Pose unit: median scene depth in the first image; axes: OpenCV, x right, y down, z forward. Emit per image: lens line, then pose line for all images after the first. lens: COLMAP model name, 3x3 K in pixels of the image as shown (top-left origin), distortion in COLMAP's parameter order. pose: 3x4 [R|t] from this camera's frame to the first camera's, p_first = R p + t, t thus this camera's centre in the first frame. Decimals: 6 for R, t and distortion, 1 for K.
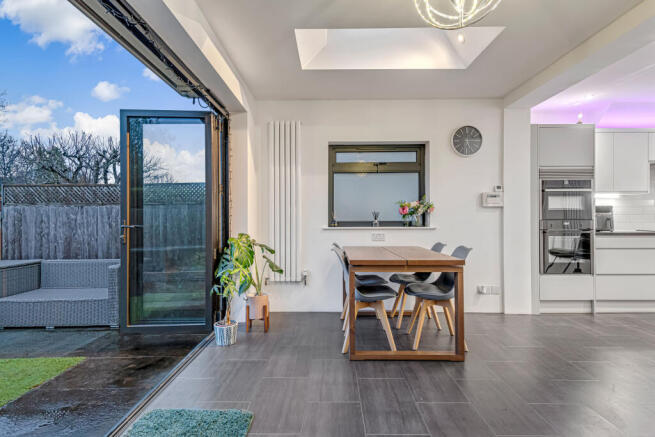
lens RADIAL K [[299.6, 0, 325.9], [0, 299.6, 217.7], [0, 0, 1]] dist [0.022812, -0.007587]
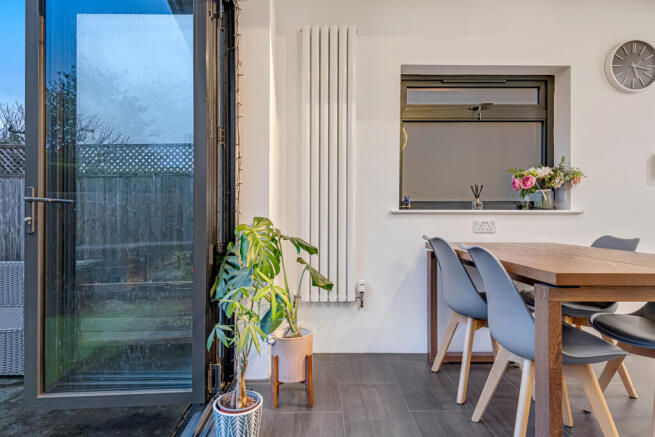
lens RADIAL K [[334.1, 0, 327.5], [0, 334.1, 212.1], [0, 0, 1]] dist [0.005660, -0.000695]
pose [[0.999662, 0.005590, 0.025398, -0.153056], [-0.005495, 0.999978, -0.003815, 0.040346], [-0.025418, 0.003675, 0.999670, 0.348438]]
